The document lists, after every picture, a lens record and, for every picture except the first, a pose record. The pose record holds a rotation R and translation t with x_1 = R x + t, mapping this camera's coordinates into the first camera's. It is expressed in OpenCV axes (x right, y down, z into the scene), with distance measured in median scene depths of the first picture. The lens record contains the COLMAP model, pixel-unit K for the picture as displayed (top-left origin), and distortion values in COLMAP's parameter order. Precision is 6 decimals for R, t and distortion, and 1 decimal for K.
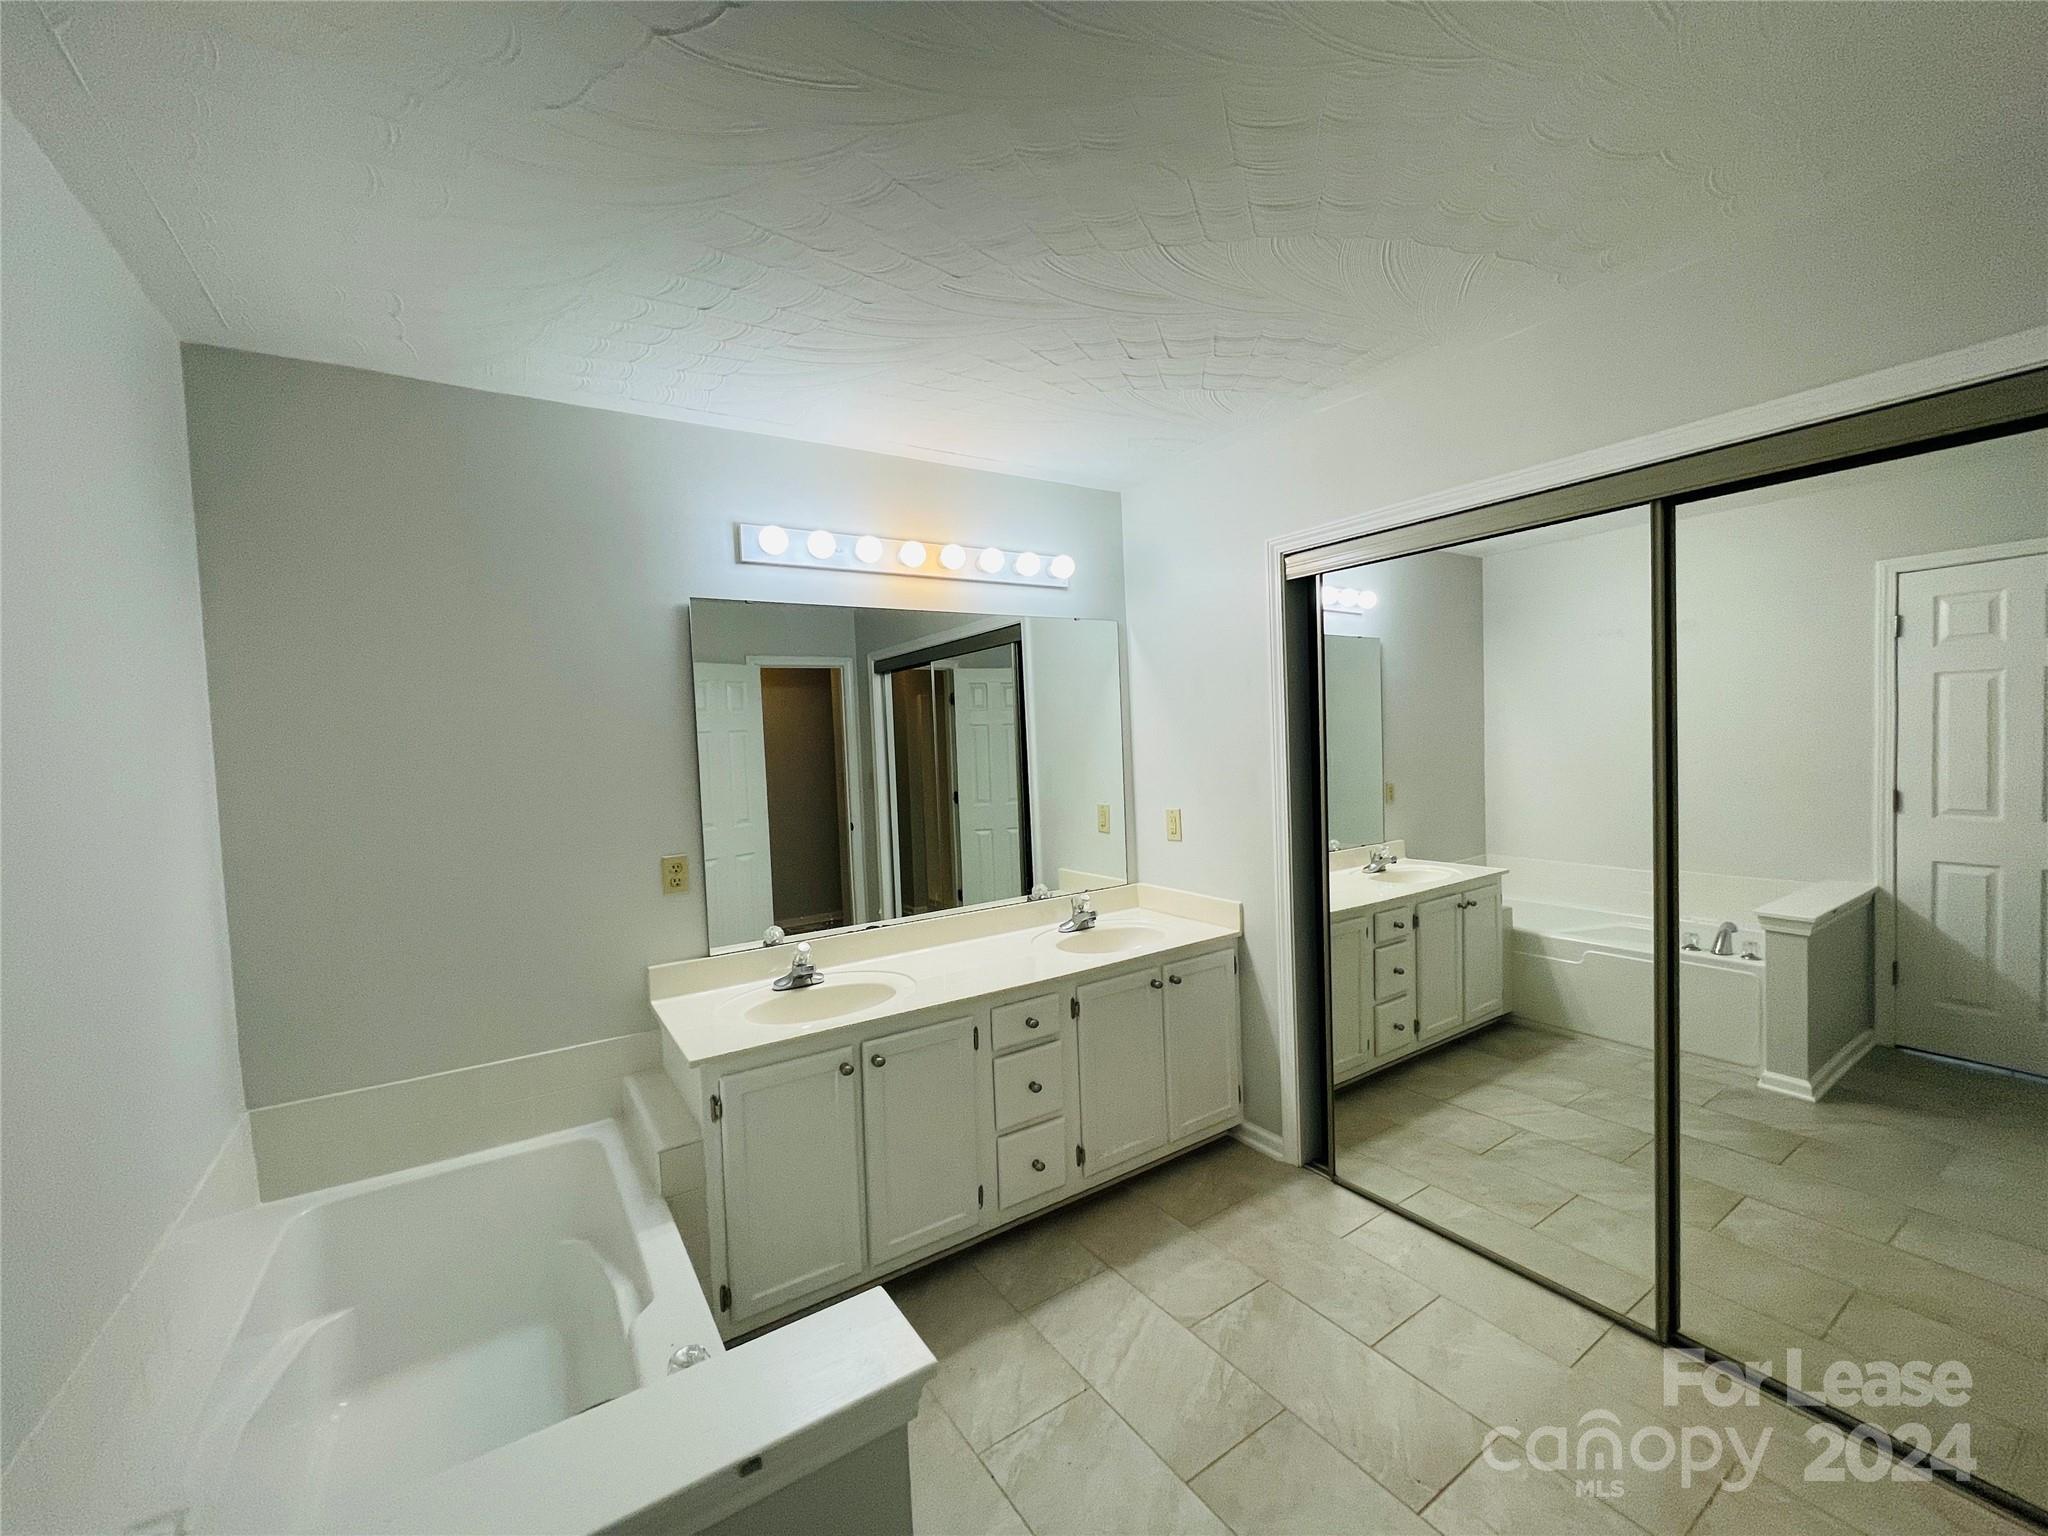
lens RADIAL K [[823.4, 0, 1021.7], [0, 823.4, 770.7], [0, 0, 1]] dist [-0.003494, -0.000430]
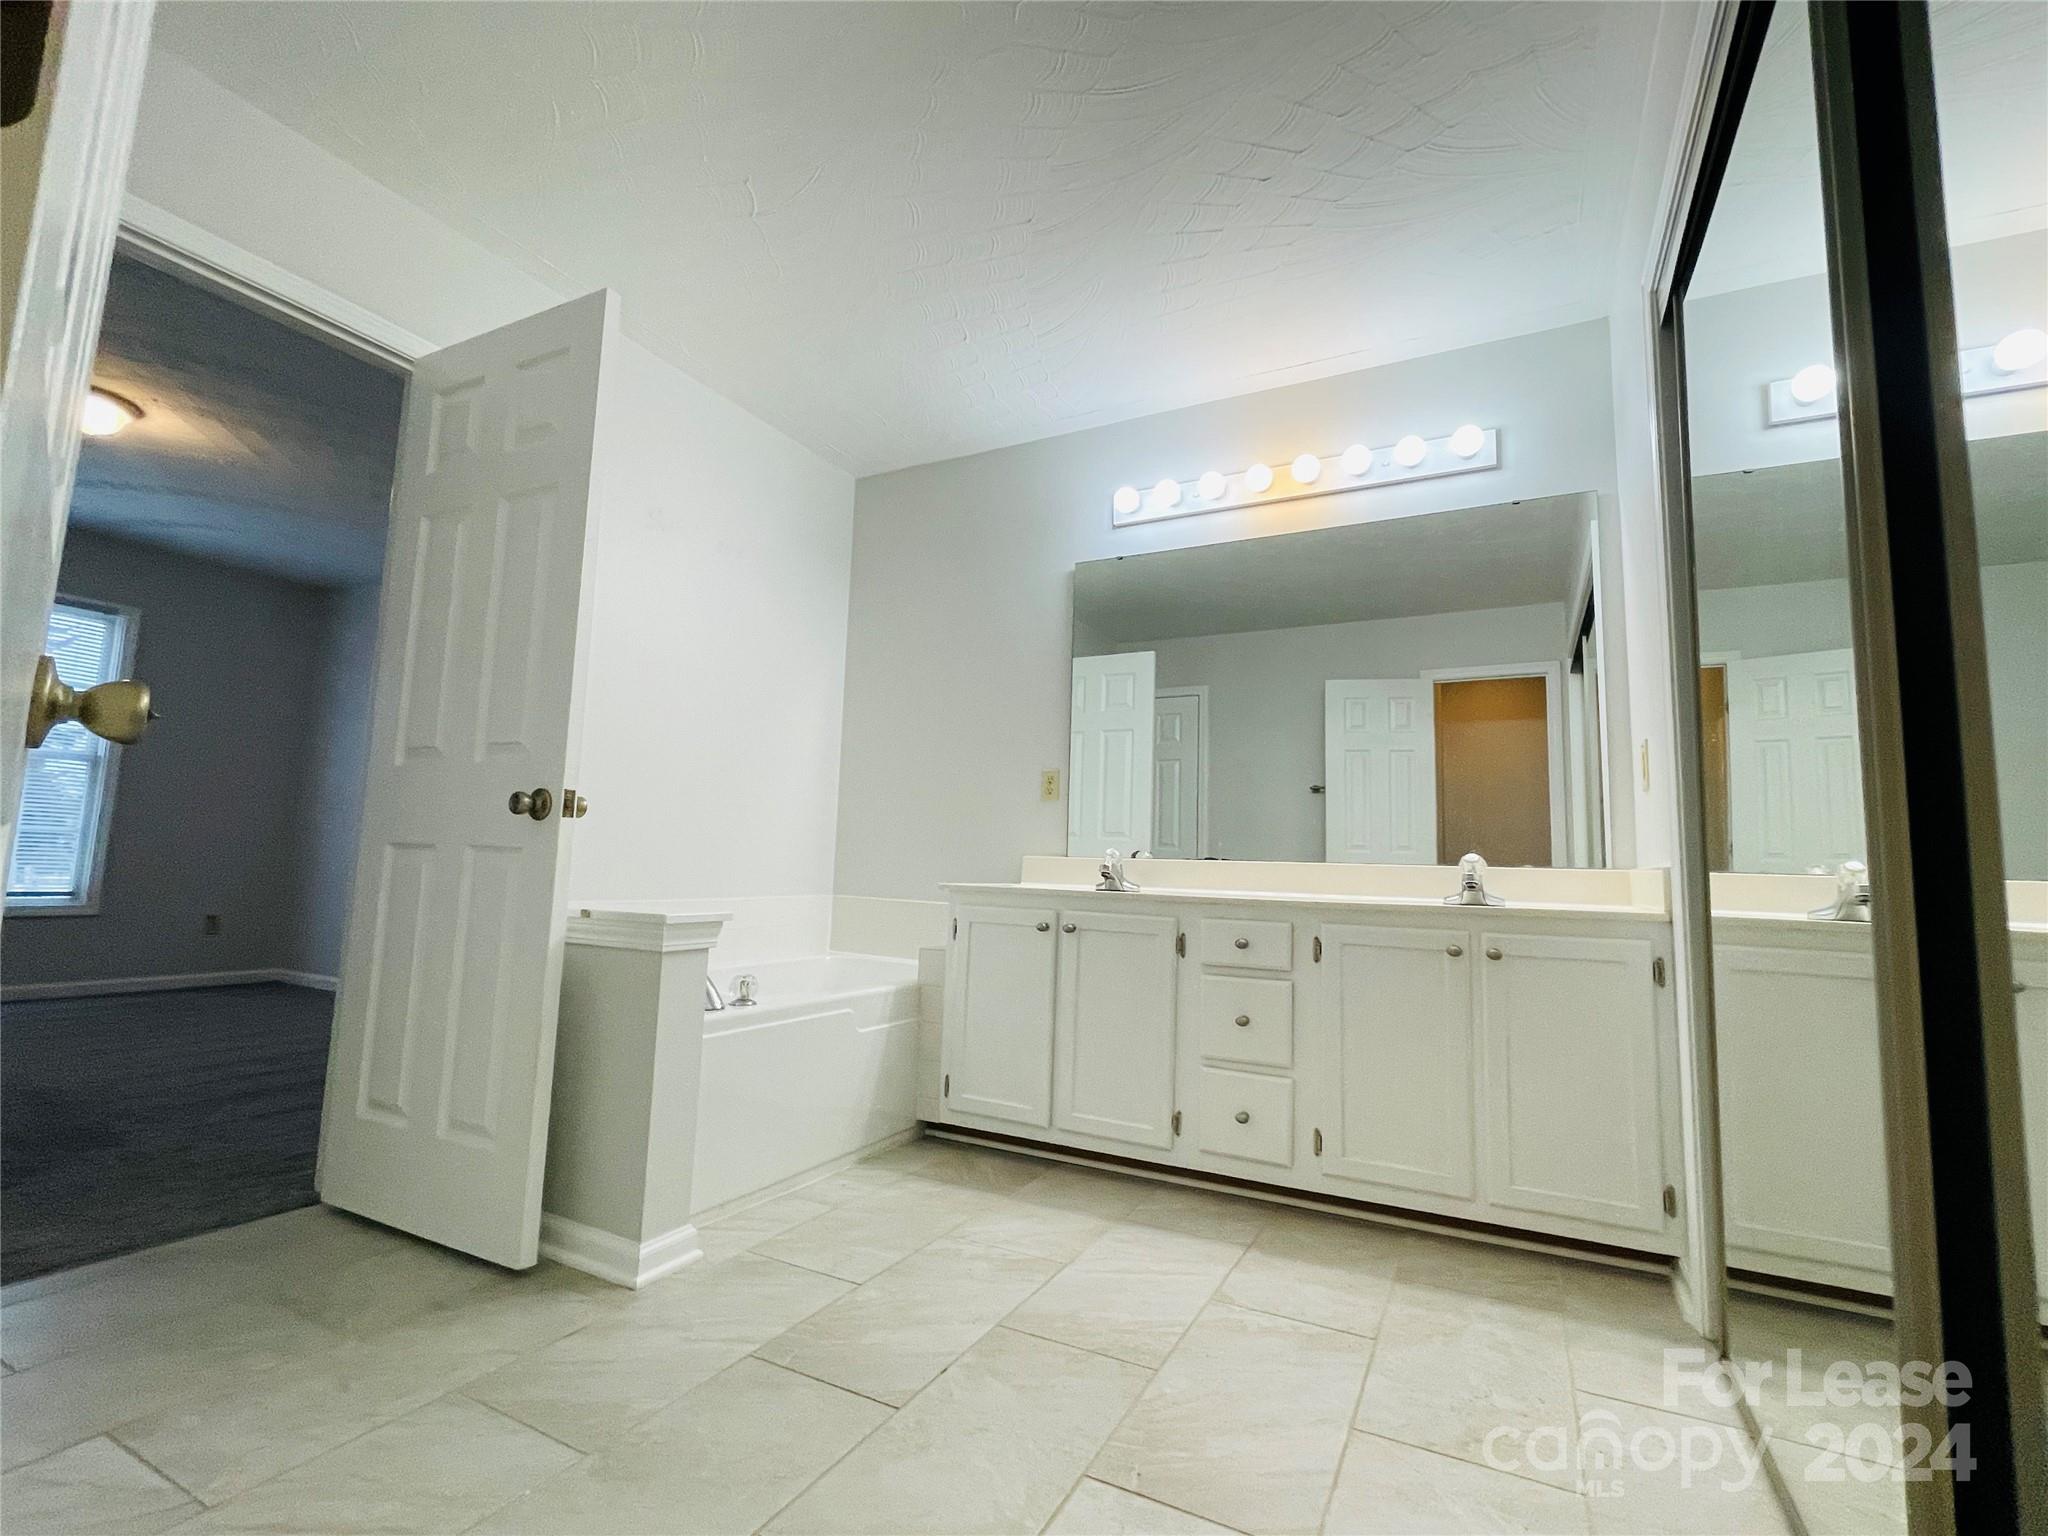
lens RADIAL K [[920.5, 0, 1027.7], [0, 920.5, 758.7], [0, 0, 1]] dist [-0.002283, 0.000117]
pose [[0.494227, -0.044804, -0.868178, 0.755970], [-0.091208, 0.990487, -0.103038, 0.231795], [0.864535, 0.130109, 0.485439, 0.300590]]
